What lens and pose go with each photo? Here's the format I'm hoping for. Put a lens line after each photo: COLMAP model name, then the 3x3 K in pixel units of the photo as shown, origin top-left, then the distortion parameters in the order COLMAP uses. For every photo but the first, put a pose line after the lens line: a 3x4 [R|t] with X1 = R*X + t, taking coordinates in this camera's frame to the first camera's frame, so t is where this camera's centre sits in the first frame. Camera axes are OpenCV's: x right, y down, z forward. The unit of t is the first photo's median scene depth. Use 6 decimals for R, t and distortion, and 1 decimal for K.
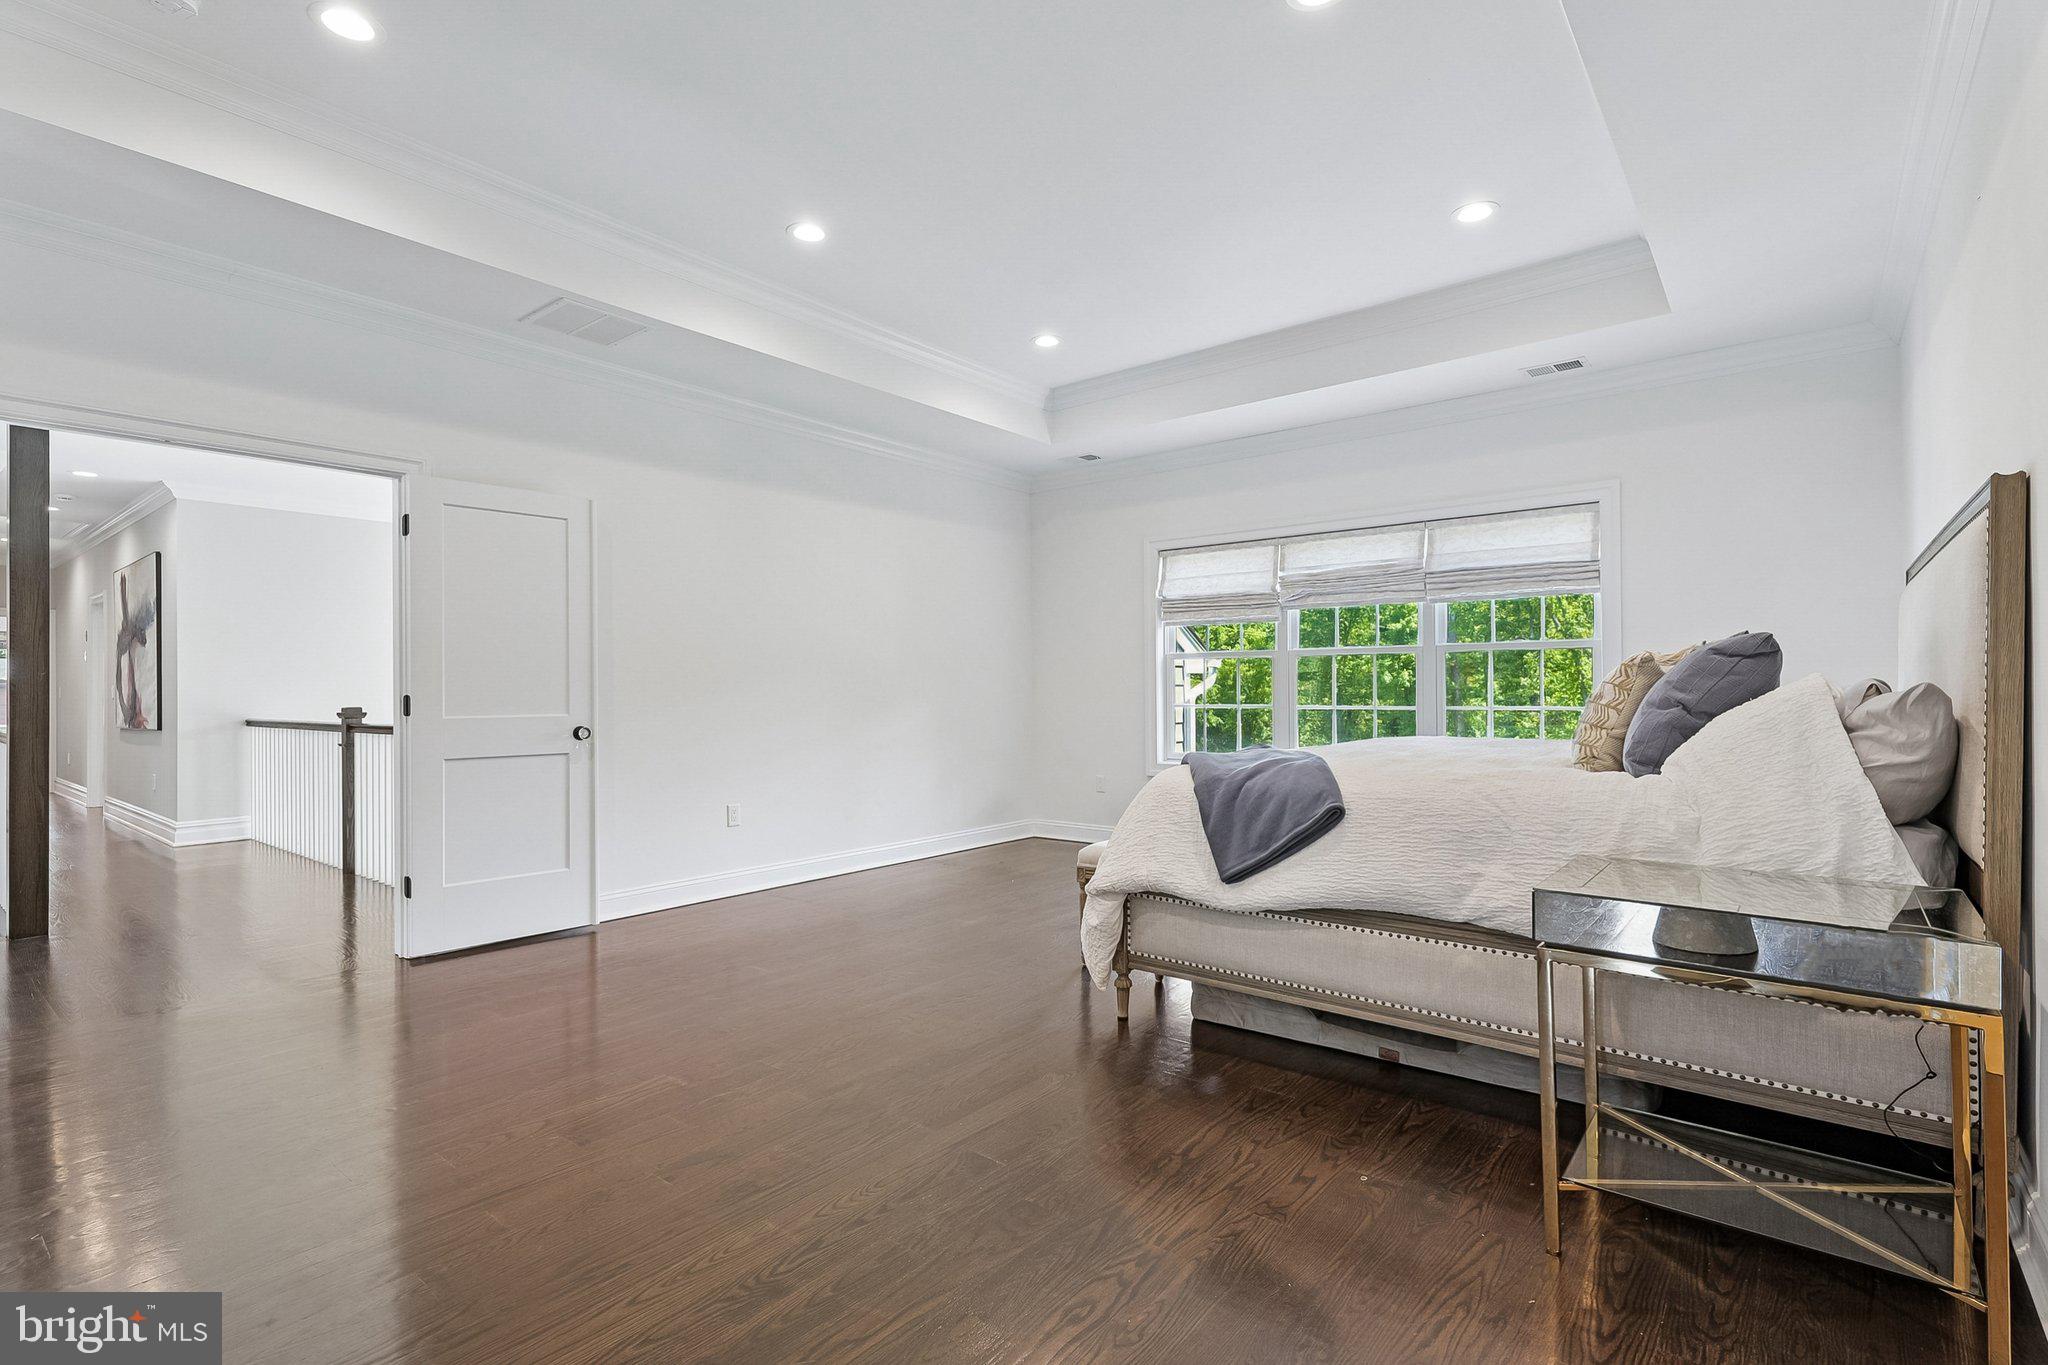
lens RADIAL K [[957.4, 0, 1026.8], [0, 957.4, 689.6], [0, 0, 1]] dist [0.001181, -0.001653]
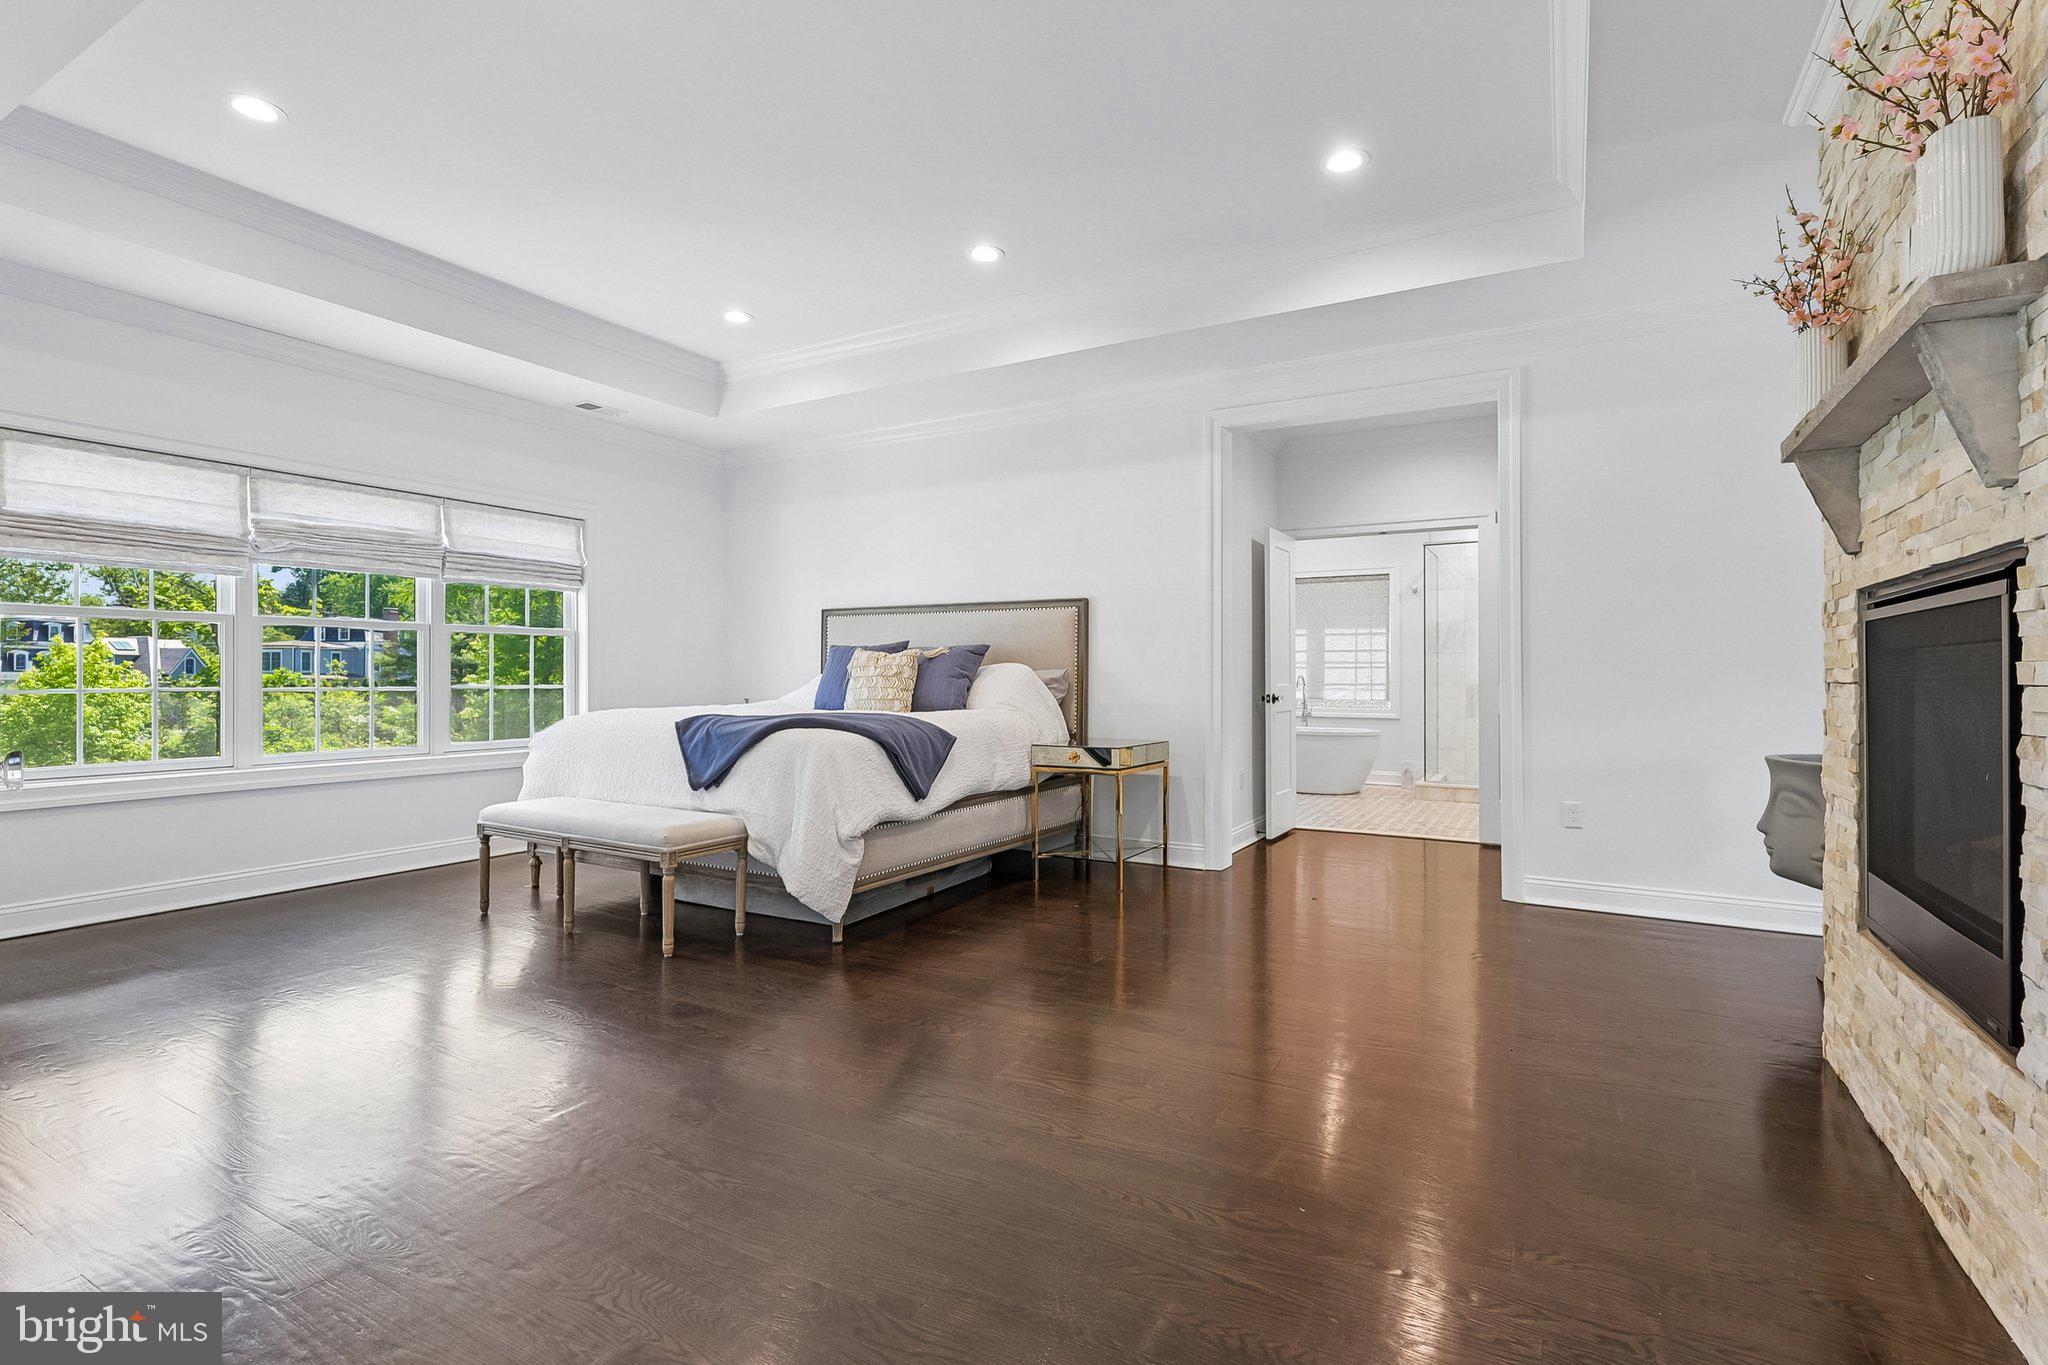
lens RADIAL K [[957.4, 0, 1031.2], [0, 957.4, 670.5], [0, 0, 1]] dist [0.001181, -0.001653]
pose [[-0.161086, 0.011596, 0.986872, -0.649902], [-0.002116, 0.999925, -0.012095, 0.012367], [-0.986938, -0.004036, -0.161049, 0.558917]]
